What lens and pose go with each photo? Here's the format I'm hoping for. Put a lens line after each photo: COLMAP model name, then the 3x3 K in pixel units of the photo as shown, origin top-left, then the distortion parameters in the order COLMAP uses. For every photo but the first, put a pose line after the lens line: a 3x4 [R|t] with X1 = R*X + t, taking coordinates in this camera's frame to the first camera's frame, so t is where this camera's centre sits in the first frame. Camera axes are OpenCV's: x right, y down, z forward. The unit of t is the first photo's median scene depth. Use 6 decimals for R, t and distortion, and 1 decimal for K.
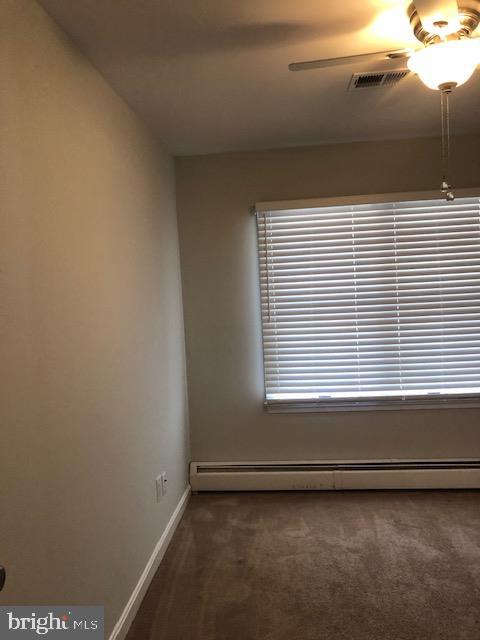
lens RADIAL K [[522.1, 0, 240.0], [0, 522.1, 313.1], [0, 0, 1]] dist [-0.002084, -0.004752]
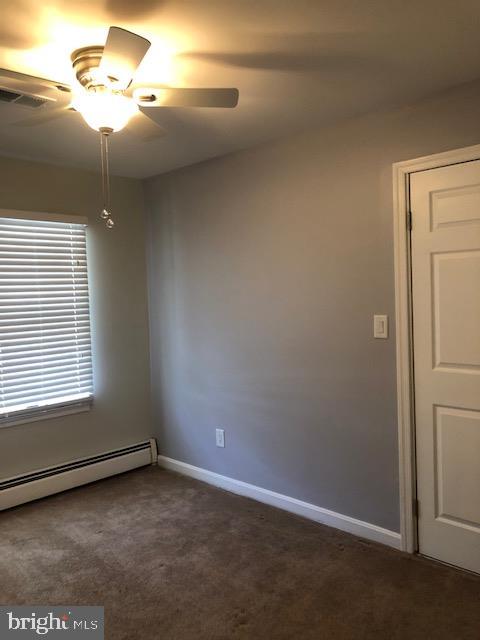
lens RADIAL K [[528.5, 0, 240.0], [0, 528.5, 320.0], [0, 0, 1]] dist [0.029900, -0.005234]
pose [[0.633157, -0.018553, 0.773801, -0.221595], [0.040122, 0.999155, -0.008873, 0.010279], [-0.772983, 0.036664, 0.633366, 0.013957]]
